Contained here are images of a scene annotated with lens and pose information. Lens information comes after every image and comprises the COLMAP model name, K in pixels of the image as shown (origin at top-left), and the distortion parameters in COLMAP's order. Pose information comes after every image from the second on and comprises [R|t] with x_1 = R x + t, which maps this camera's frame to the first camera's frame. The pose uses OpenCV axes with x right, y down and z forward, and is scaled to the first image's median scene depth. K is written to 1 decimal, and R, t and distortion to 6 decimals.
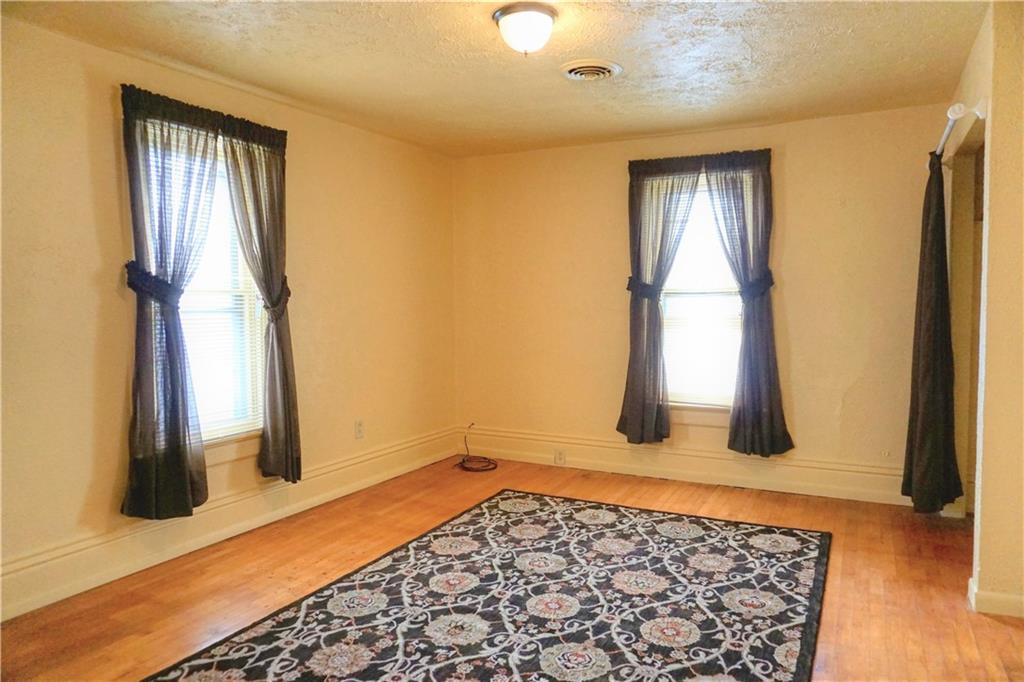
lens RADIAL K [[686.2, 0, 513.9], [0, 686.2, 345.5], [0, 0, 1]] dist [-0.040752, 0.030017]
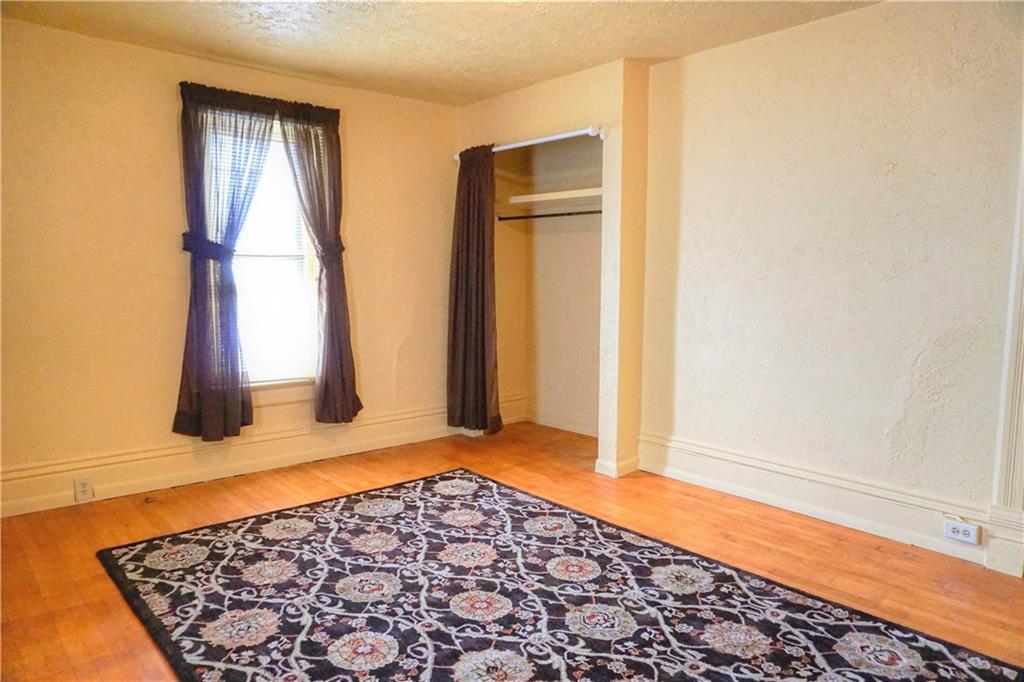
lens RADIAL K [[686.2, 0, 512.7], [0, 686.2, 337.6], [0, 0, 1]] dist [-0.040752, 0.030017]
pose [[0.353703, -0.080897, 0.931853, -0.615367], [0.051433, 0.996428, 0.066980, -0.019436], [-0.933943, 0.024236, 0.356600, 0.538755]]
